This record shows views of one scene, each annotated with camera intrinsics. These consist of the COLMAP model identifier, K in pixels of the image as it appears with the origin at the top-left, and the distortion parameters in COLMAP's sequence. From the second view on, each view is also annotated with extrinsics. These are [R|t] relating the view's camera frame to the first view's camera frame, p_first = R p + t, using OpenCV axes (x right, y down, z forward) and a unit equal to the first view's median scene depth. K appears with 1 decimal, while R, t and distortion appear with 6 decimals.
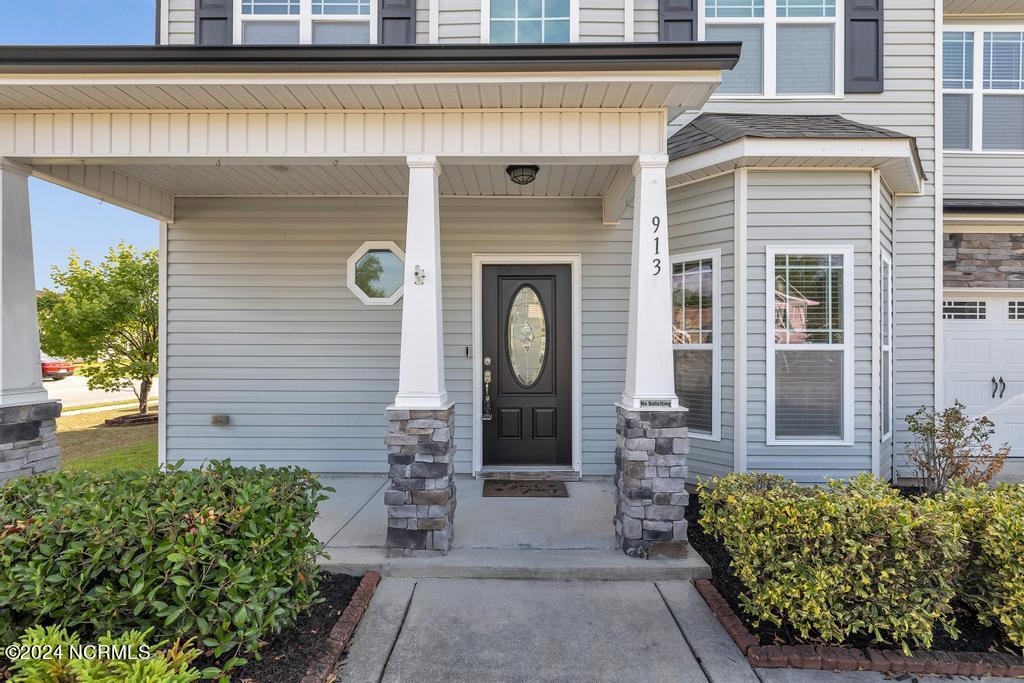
lens RADIAL K [[510.7, 0, 512.0], [0, 510.7, 341.5], [0, 0, 1]] dist [-0.004026, -0.000137]
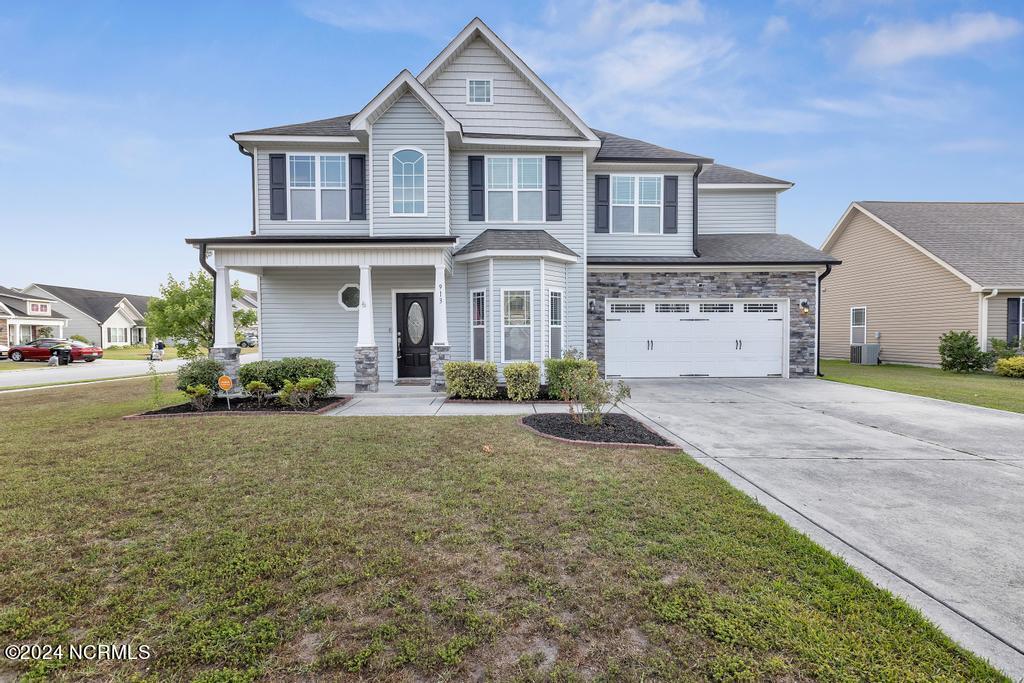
lens RADIAL K [[510.7, 0, 512.0], [0, 510.7, 341.5], [0, 0, 1]] dist [-0.004026, -0.000137]
pose [[0.999163, -0.011476, 0.039267, 0.392990], [0.010352, 0.999534, 0.028706, 0.012529], [-0.039578, -0.028275, 0.998816, -1.423454]]
